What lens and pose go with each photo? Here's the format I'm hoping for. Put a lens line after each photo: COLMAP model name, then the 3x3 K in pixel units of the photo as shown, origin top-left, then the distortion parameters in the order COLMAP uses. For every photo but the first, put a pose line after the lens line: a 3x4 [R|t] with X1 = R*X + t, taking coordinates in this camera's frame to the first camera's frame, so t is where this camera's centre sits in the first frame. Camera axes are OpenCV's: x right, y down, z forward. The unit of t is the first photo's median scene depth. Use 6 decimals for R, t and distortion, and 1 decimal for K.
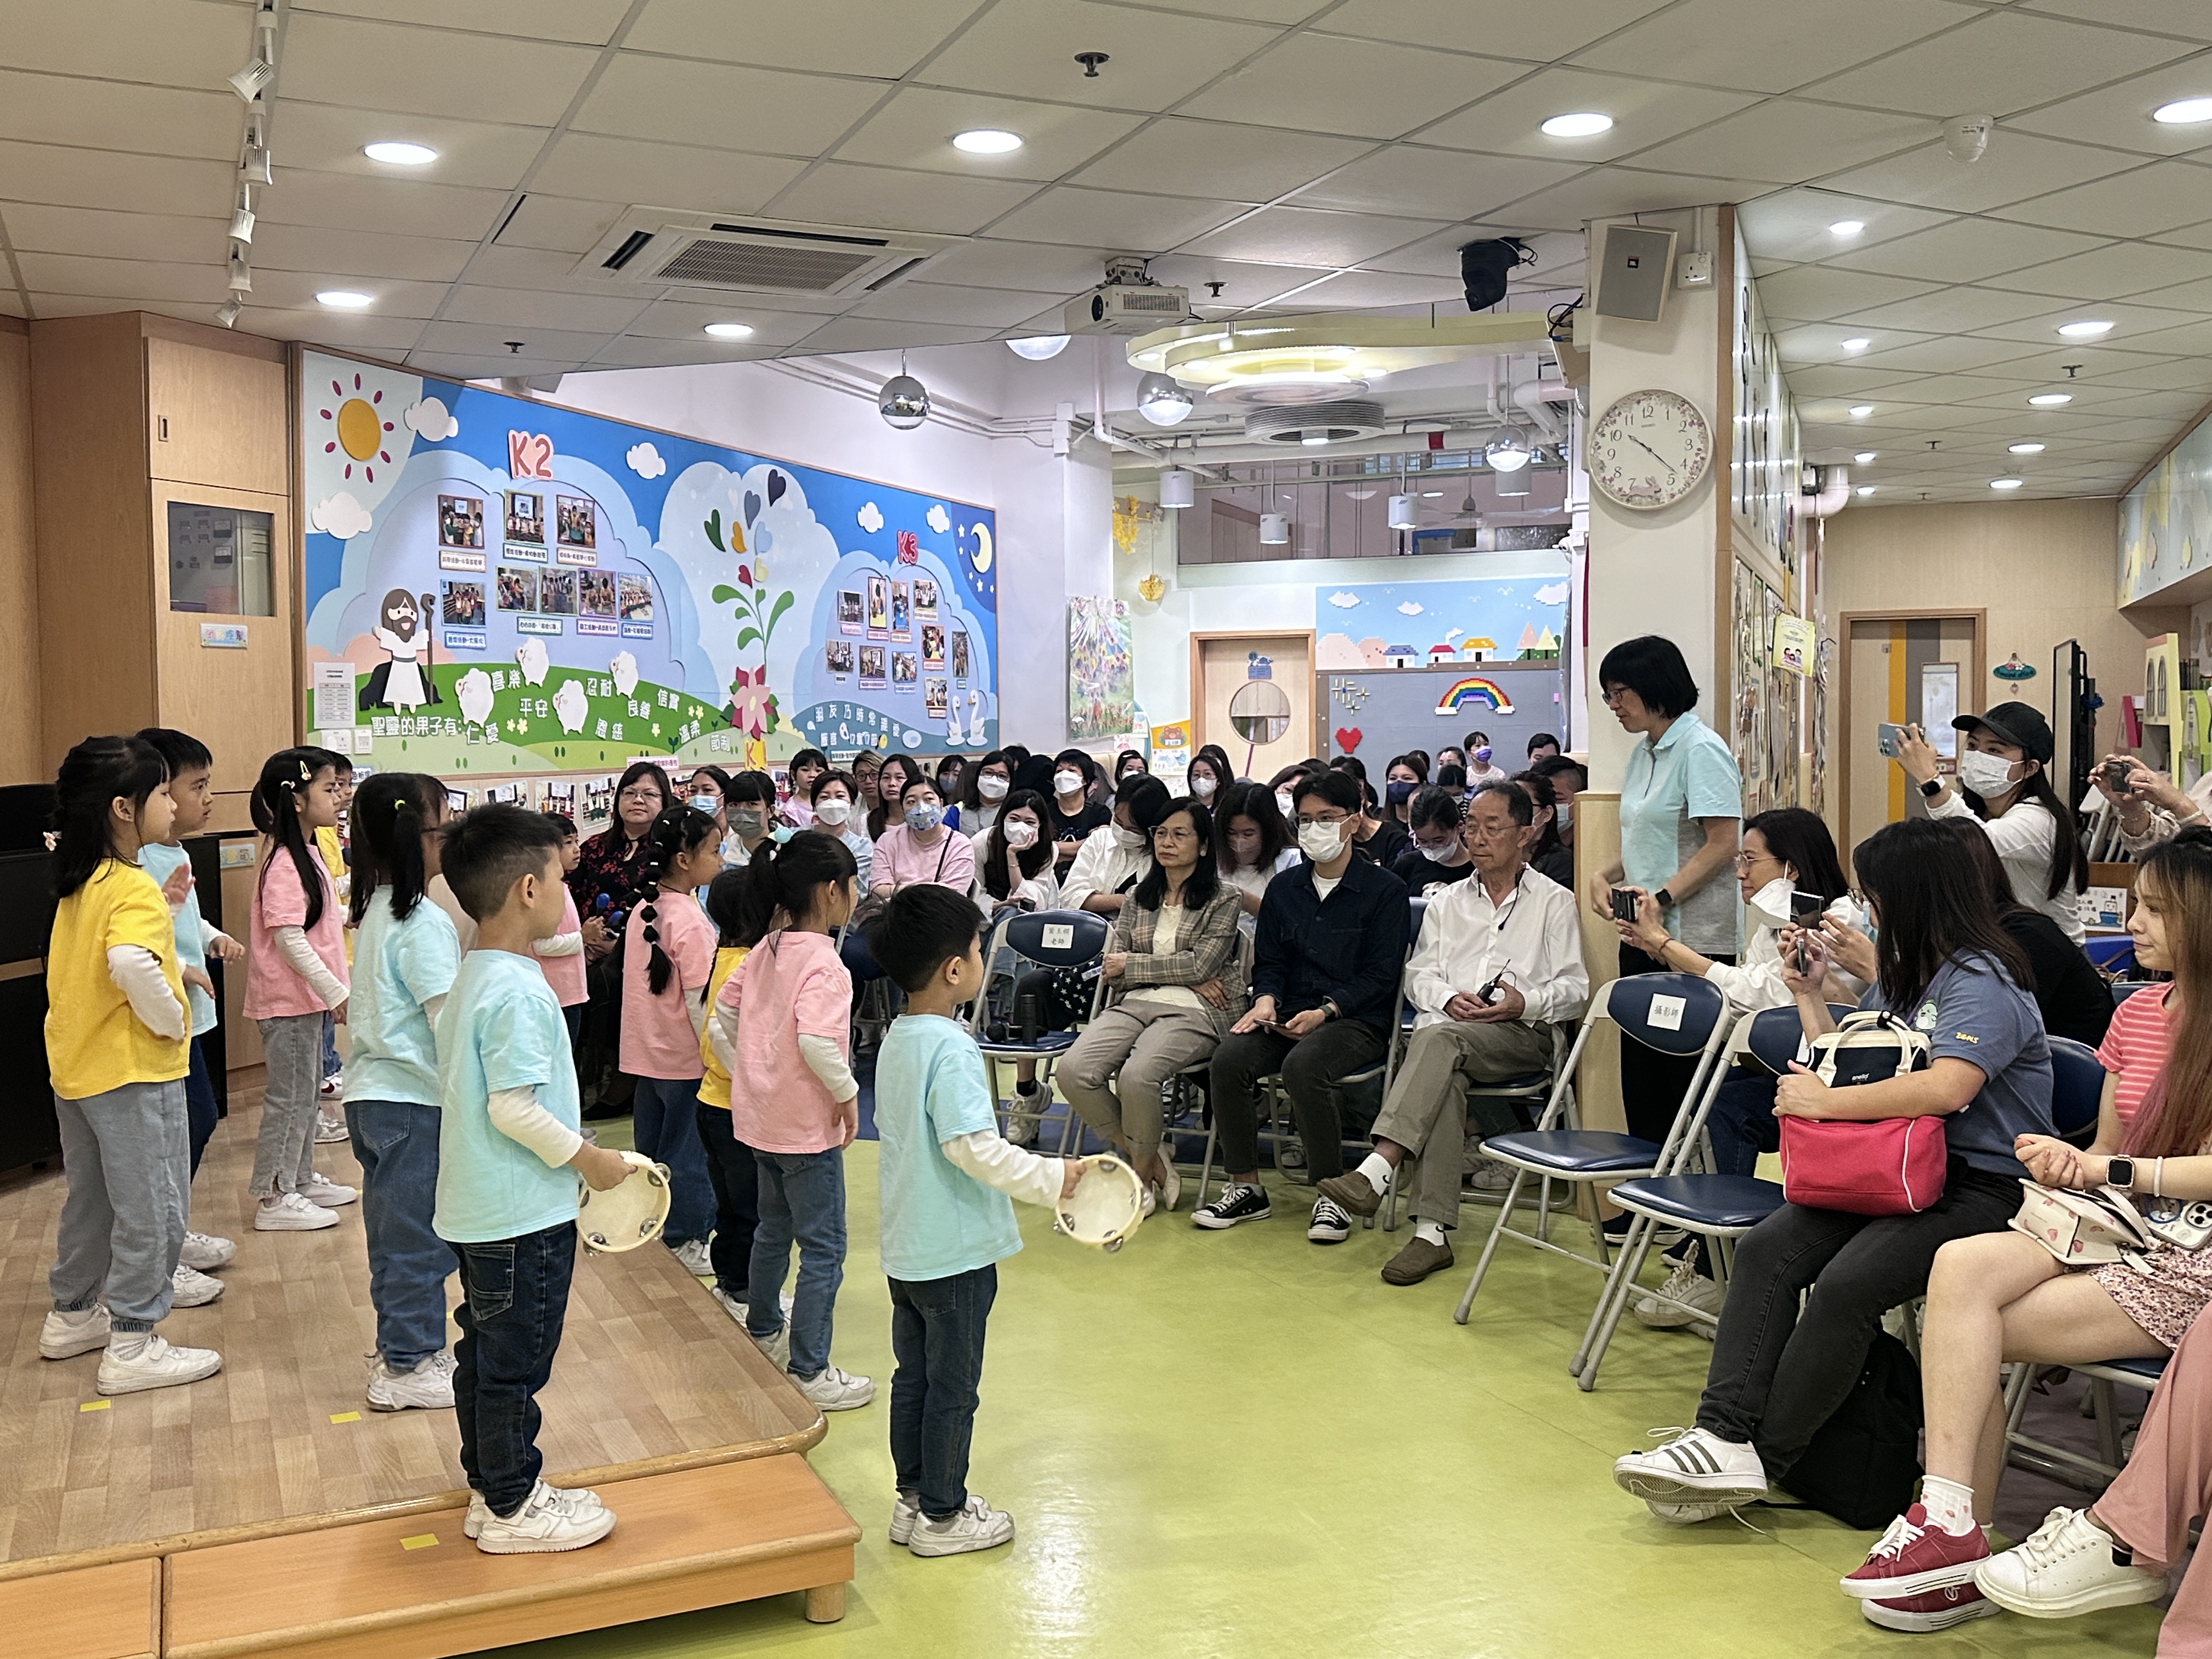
lens RADIAL K [[2058.9, 0, 1106.2], [0, 2058.9, 827.7], [0, 0, 1]] dist [0.004956, 0.000000]
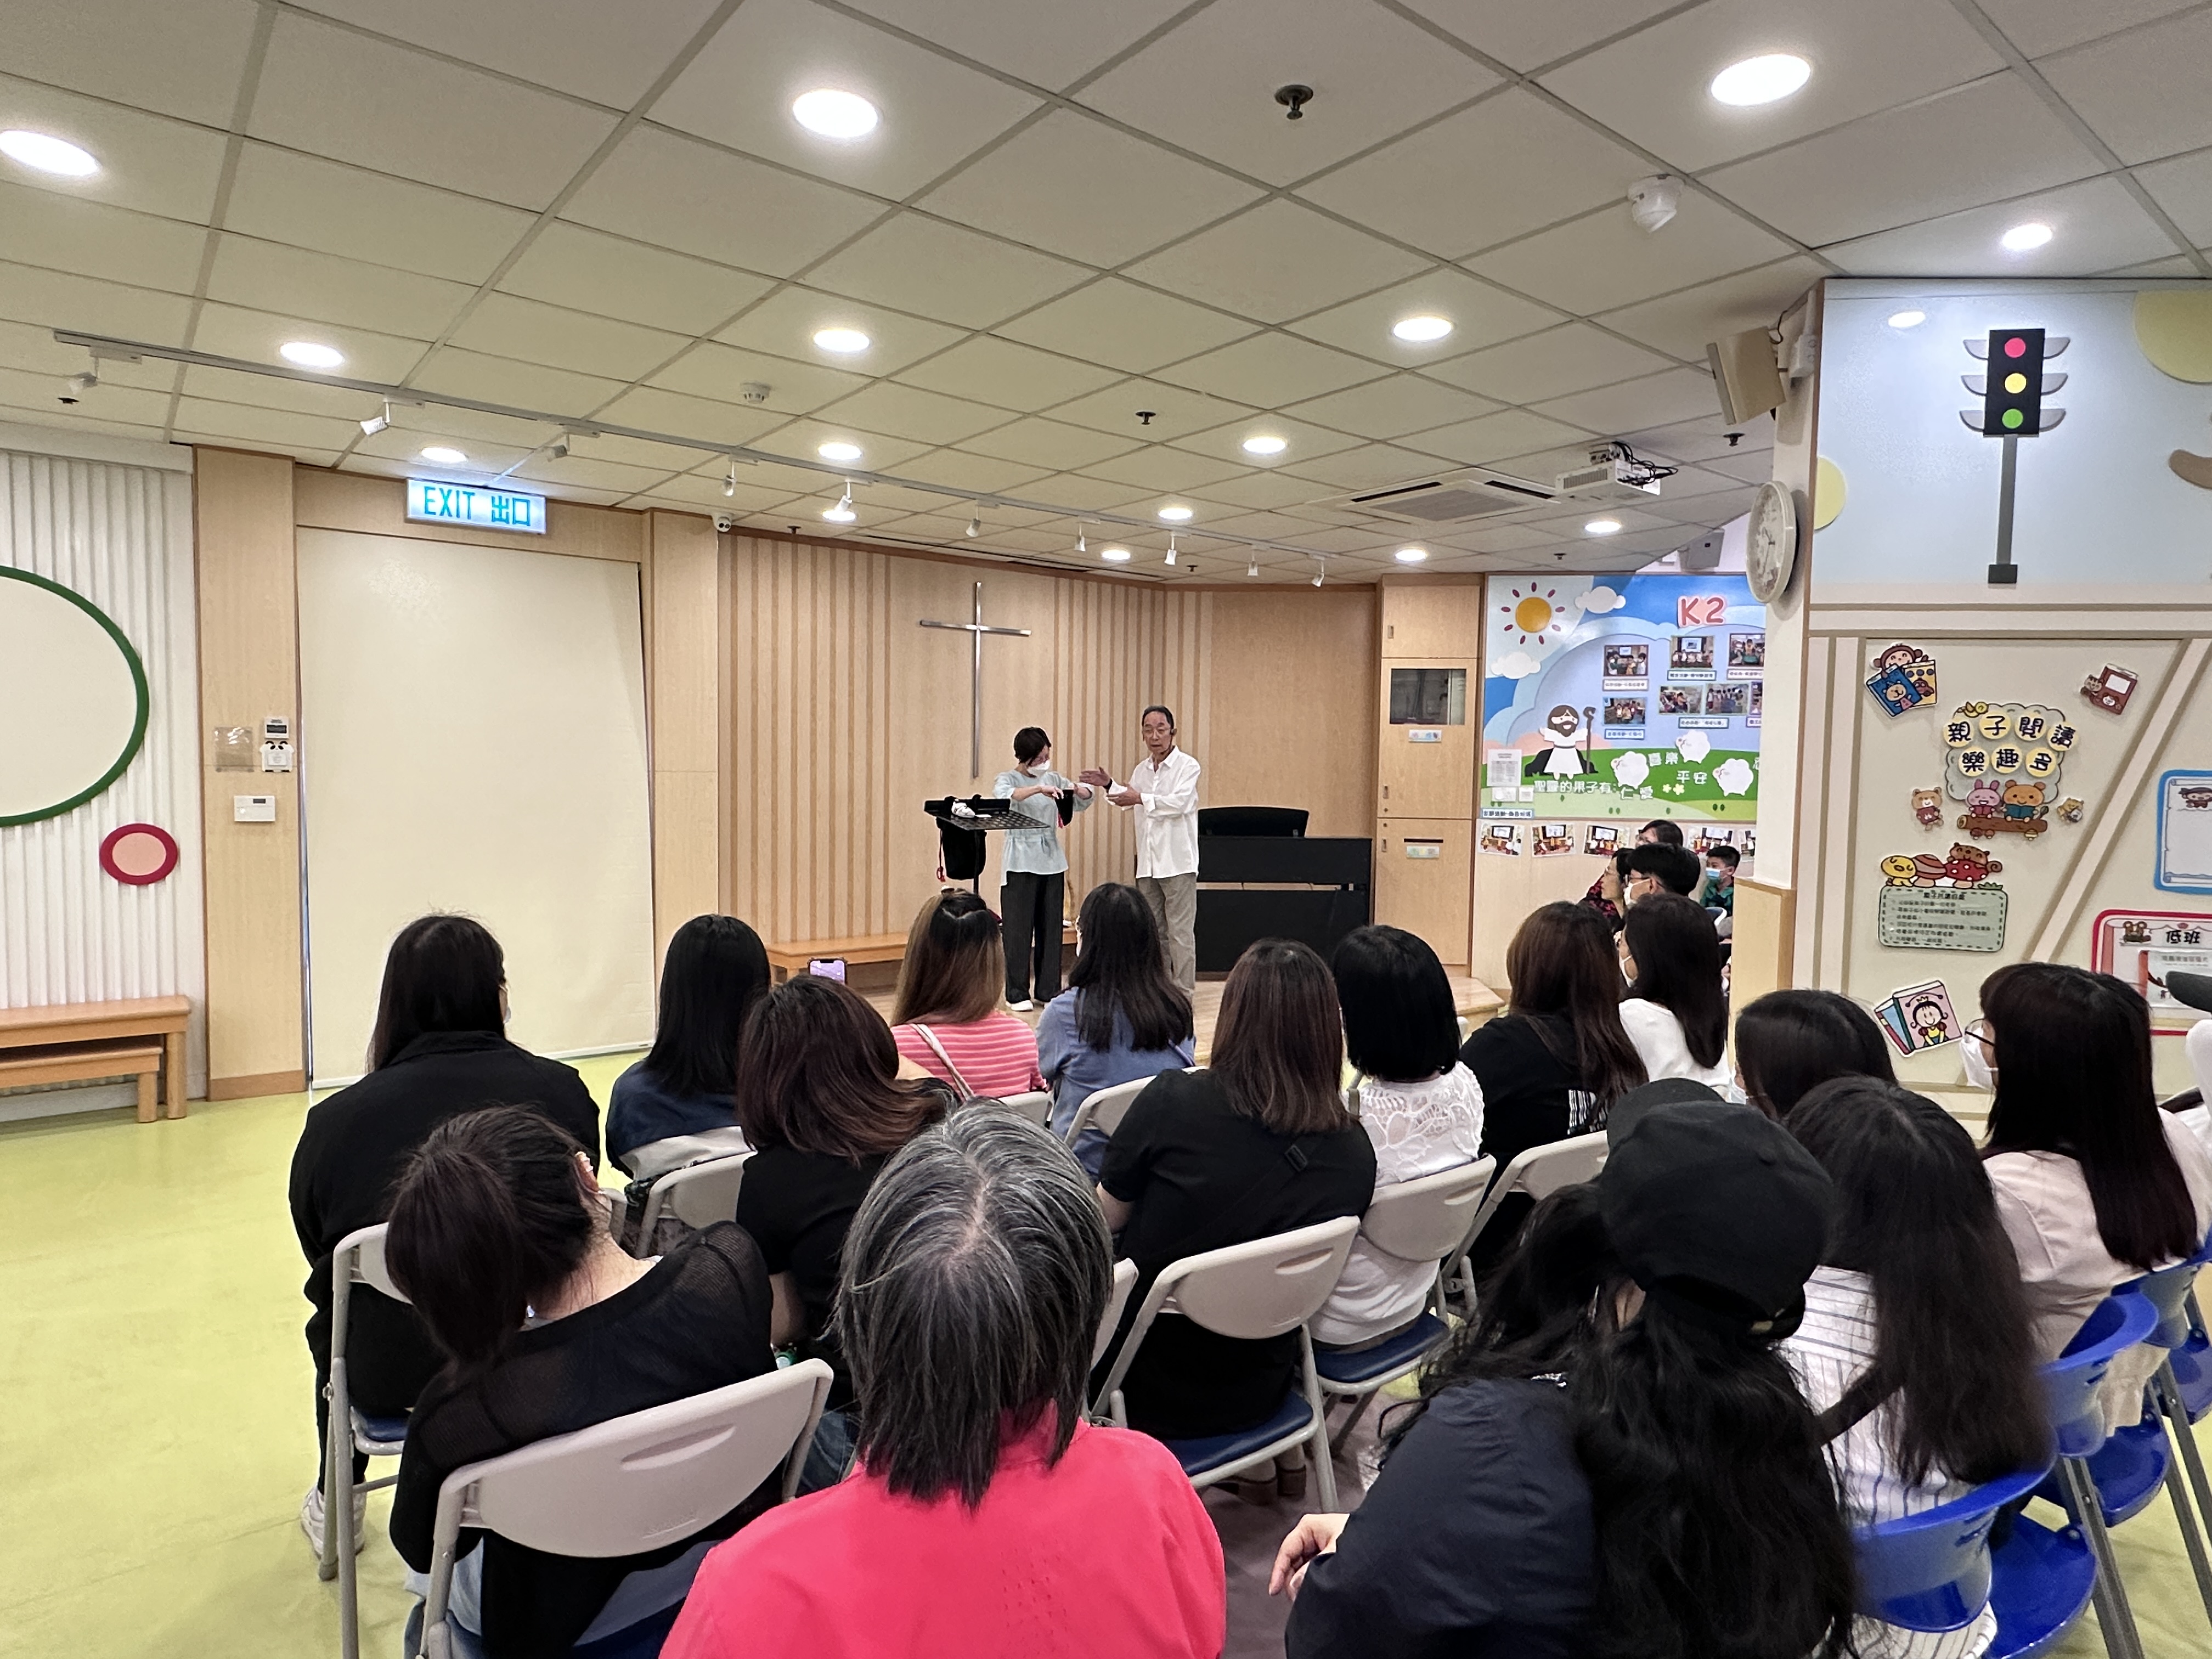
lens RADIAL K [[1276.3, 0, 1104.8], [0, 1276.3, 831.9], [0, 0, 1]] dist [0.003993, 0.000508]
pose [[0.242285, 0.060524, -0.968316, 0.556175], [-0.066946, 0.996716, 0.045549, -0.033618], [0.967893, 0.053789, 0.245541, 0.371790]]
